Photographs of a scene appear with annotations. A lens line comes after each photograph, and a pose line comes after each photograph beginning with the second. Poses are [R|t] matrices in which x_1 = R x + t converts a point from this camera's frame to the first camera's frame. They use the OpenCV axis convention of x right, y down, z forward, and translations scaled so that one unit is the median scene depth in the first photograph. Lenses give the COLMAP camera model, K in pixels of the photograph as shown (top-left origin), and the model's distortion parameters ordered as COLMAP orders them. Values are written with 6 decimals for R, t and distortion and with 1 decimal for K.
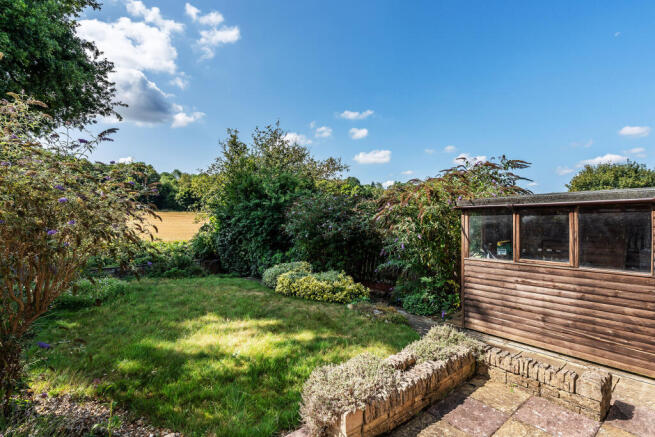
lens RADIAL K [[305.7, 0, 338.8], [0, 305.7, 216.1], [0, 0, 1]] dist [-0.006756, -0.002693]
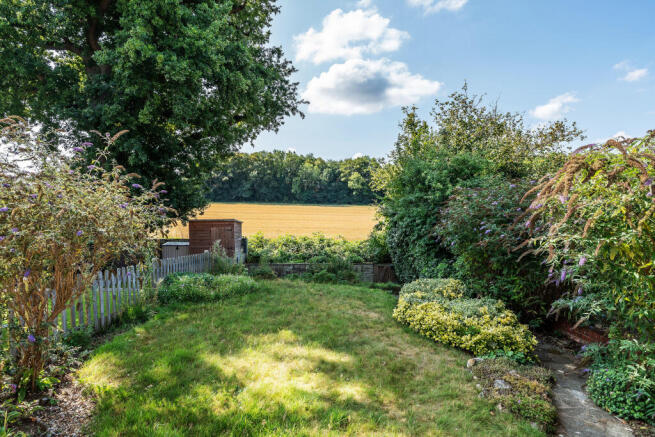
lens RADIAL K [[371.9, 0, 328.7], [0, 371.9, 214.0], [0, 0, 1]] dist [0.008117, -0.001383]
pose [[0.780934, -0.001293, -0.624612, 0.137353], [0.006314, 0.999963, 0.005825, -0.005425], [0.624581, -0.008493, 0.780914, 0.112747]]
